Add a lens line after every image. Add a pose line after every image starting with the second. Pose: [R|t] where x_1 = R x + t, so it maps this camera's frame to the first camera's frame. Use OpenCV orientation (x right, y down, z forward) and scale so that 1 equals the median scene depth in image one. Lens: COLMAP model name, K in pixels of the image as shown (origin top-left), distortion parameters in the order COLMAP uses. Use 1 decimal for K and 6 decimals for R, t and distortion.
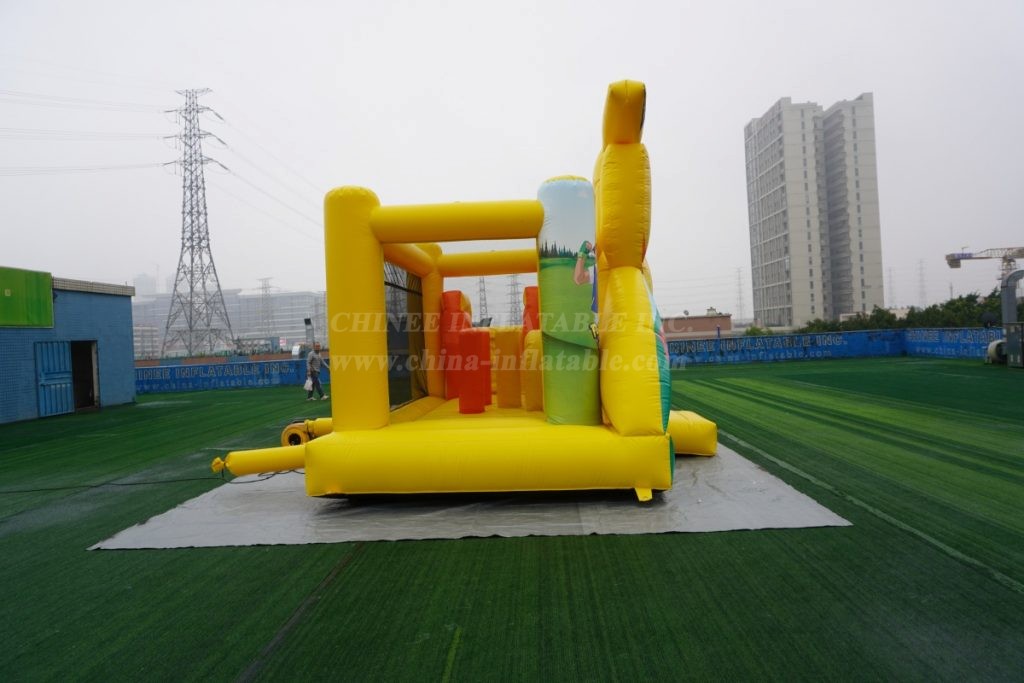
lens RADIAL K [[683.6, 0, 512.0], [0, 683.6, 341.5], [0, 0, 1]] dist [-0.022764, 0.004416]
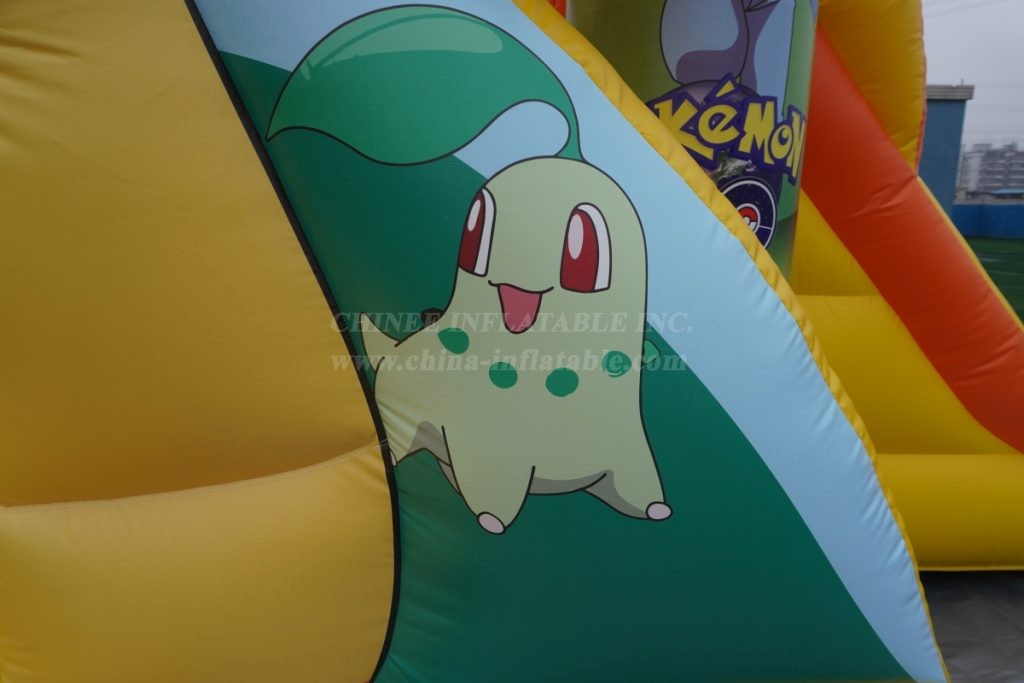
lens RADIAL K [[683.6, 0, 512.0], [0, 683.6, 341.5], [0, 0, 1]] dist [-0.022764, 0.004416]
pose [[0.135026, 0.263733, -0.955098, 0.087274], [-0.013678, 0.964330, 0.264349, -0.003231], [0.990748, -0.022630, 0.133817, 0.341346]]
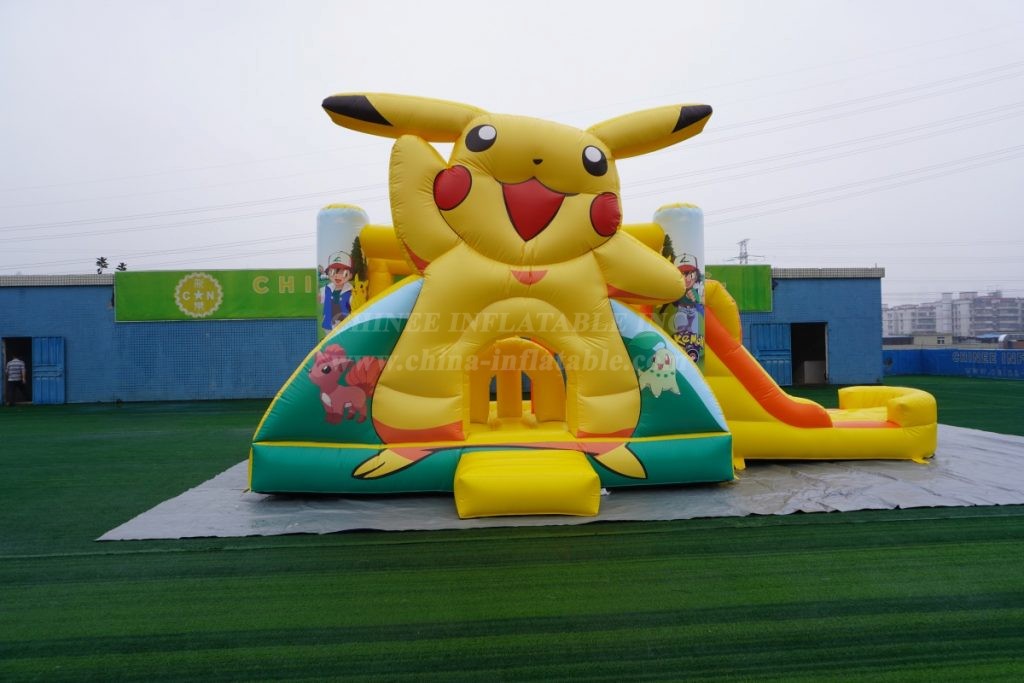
lens RADIAL K [[683.6, 0, 512.0], [0, 683.6, 341.5], [0, 0, 1]] dist [-0.022764, 0.004416]
pose [[0.126326, 0.045620, -0.990939, 0.285402], [0.002985, 0.998920, 0.046367, -0.016614], [0.991984, -0.008815, 0.126054, 0.265378]]
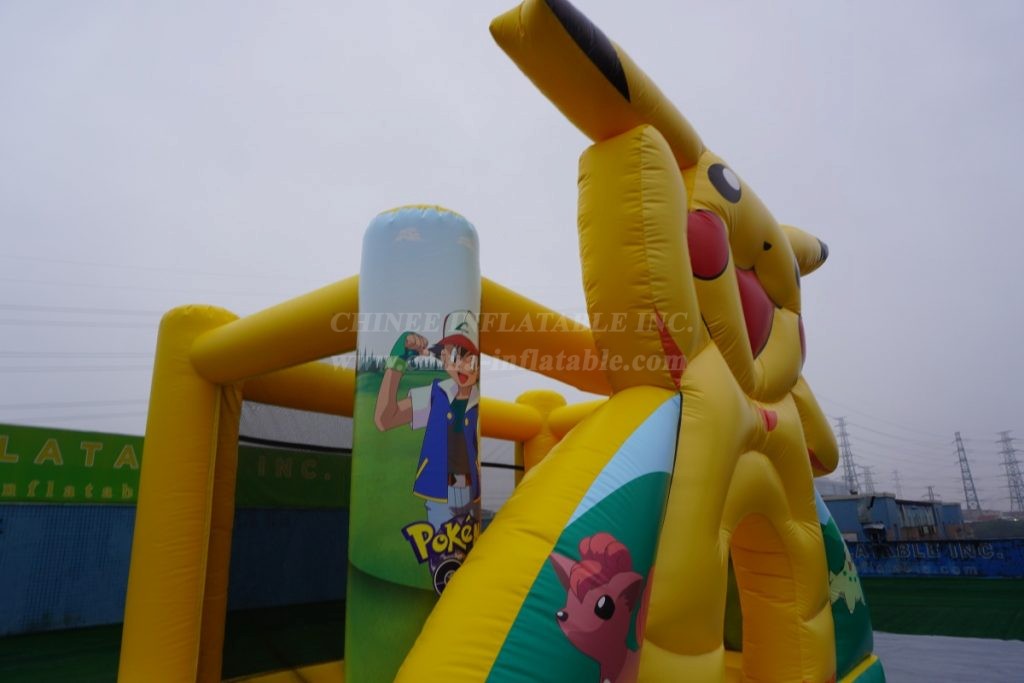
lens RADIAL K [[683.6, 0, 512.0], [0, 683.6, 341.5], [0, 0, 1]] dist [-0.022764, 0.004416]
pose [[0.807400, -0.132281, -0.574985, 0.094959], [-0.018627, 0.968342, -0.248931, -0.007120], [0.589711, 0.211697, 0.779375, 0.157077]]
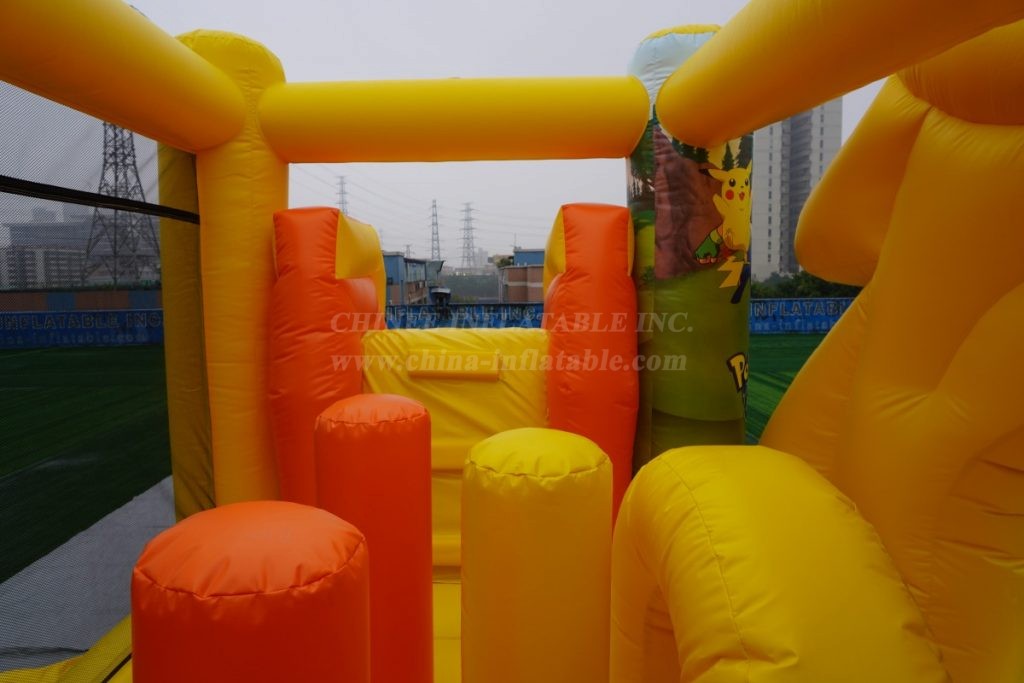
lens RADIAL K [[683.6, 0, 512.0], [0, 683.6, 341.5], [0, 0, 1]] dist [-0.022764, 0.004416]
pose [[0.996873, 0.028872, 0.073551, -0.008011], [-0.035480, 0.995293, 0.090183, -0.017103], [-0.070601, -0.092510, 0.993206, 0.255497]]
